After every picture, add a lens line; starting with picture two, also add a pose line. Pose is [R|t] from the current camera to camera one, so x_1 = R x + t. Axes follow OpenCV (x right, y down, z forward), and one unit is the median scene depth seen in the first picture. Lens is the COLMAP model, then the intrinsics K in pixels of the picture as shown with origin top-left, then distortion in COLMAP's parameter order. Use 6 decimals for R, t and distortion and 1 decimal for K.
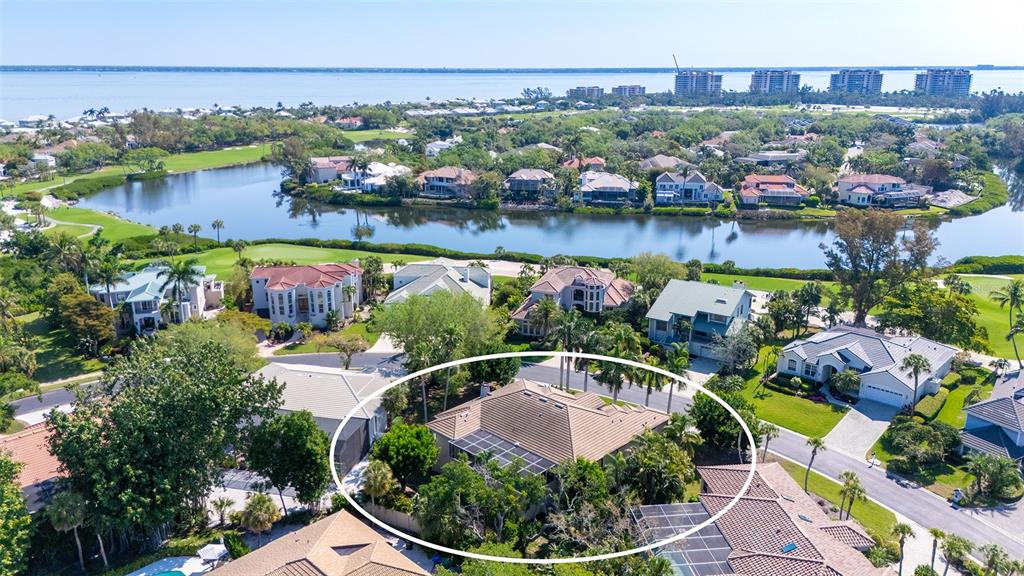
lens RADIAL K [[750.0, 0, 505.1], [0, 750.0, 286.3], [0, 0, 1]] dist [0.084252, -0.095227]
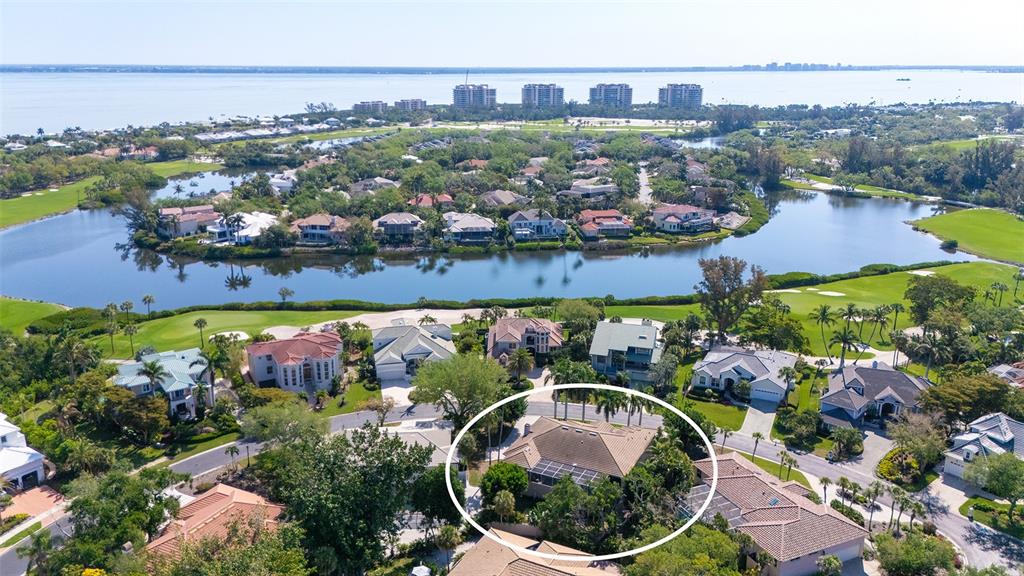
lens RADIAL K [[756.8, 0, 512.0], [0, 756.8, 288.0], [0, 0, 1]] dist [0.148536, -0.293680]
pose [[0.952059, -0.083450, 0.294312, -0.157526], [0.084552, 0.996378, 0.009001, -0.047557], [-0.293997, 0.016315, 0.955667, -0.115182]]
